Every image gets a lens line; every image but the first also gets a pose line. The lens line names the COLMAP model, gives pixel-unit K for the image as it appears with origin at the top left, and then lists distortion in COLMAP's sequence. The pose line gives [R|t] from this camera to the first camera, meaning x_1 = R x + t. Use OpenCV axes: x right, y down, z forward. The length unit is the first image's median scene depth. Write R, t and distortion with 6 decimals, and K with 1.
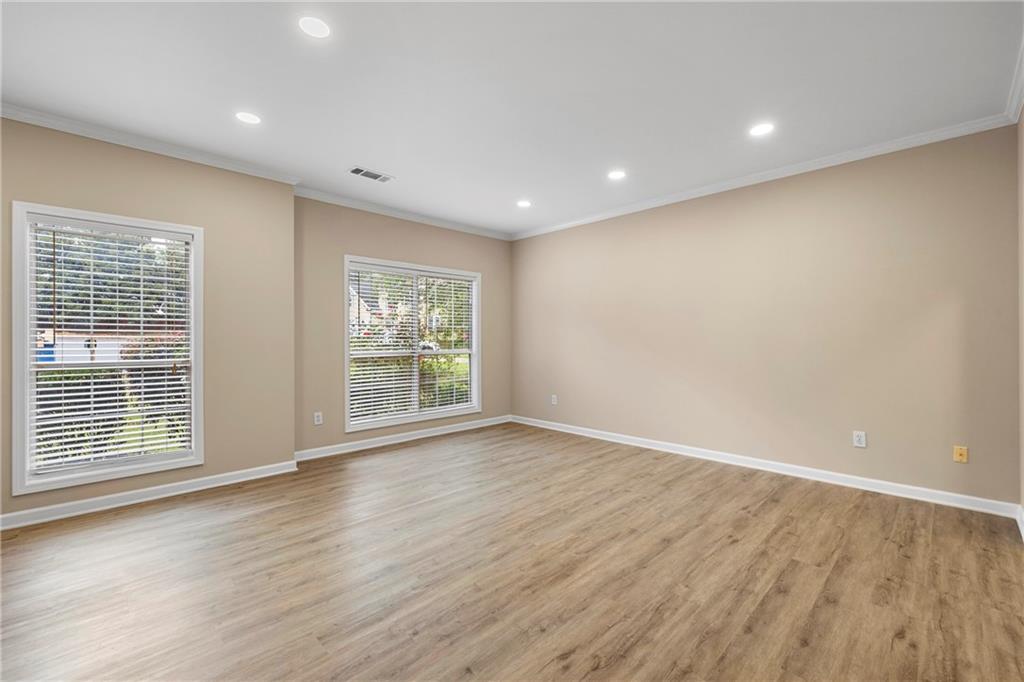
lens RADIAL K [[429.3, 0, 512.5], [0, 429.3, 341.3], [0, 0, 1]] dist [0.002456, -0.000985]
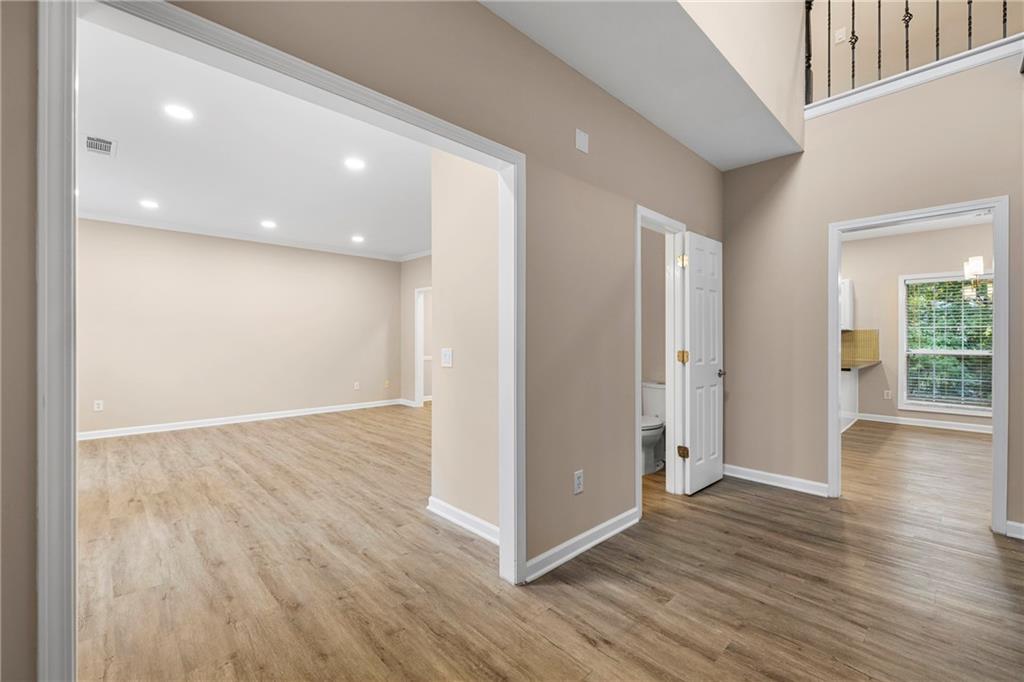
lens RADIAL K [[429.3, 0, 516.1], [0, 429.3, 339.5], [0, 0, 1]] dist [0.002456, -0.000985]
pose [[0.009661, 0.003978, 0.999945, -1.691036], [0.004966, 0.999980, -0.004026, 0.011498], [-0.999941, 0.005005, 0.009641, 0.229334]]
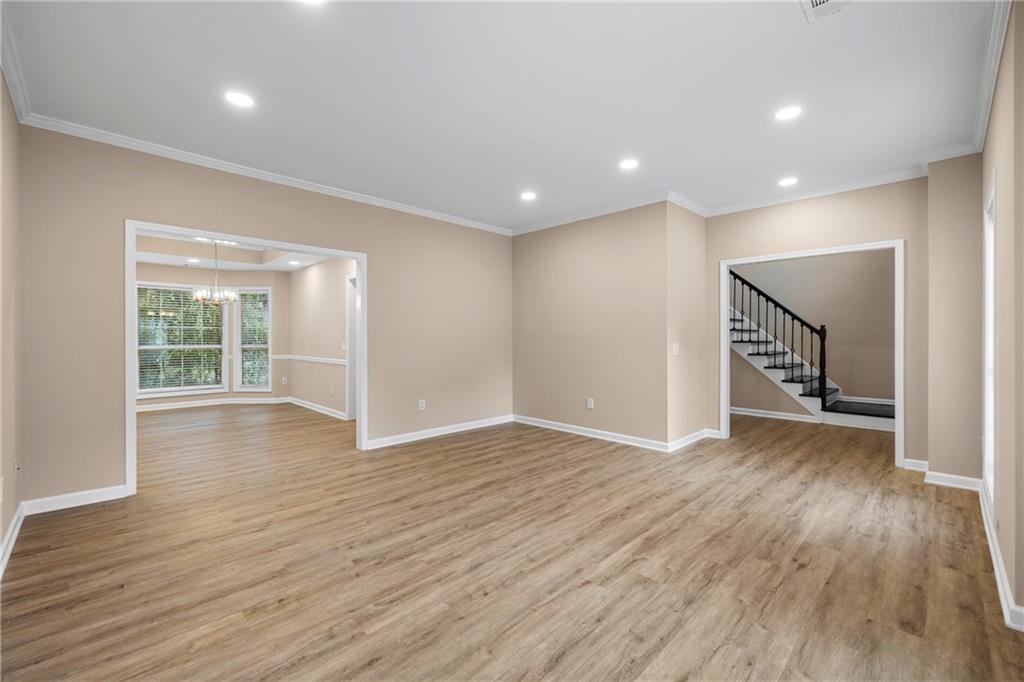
lens RADIAL K [[429.3, 0, 512.9], [0, 429.3, 337.5], [0, 0, 1]] dist [0.002456, -0.000985]
pose [[-0.999981, 0.003341, -0.005106, 0.029849], [0.003296, 0.999956, 0.008782, -0.012485], [0.005135, 0.008765, -0.999948, 2.112293]]
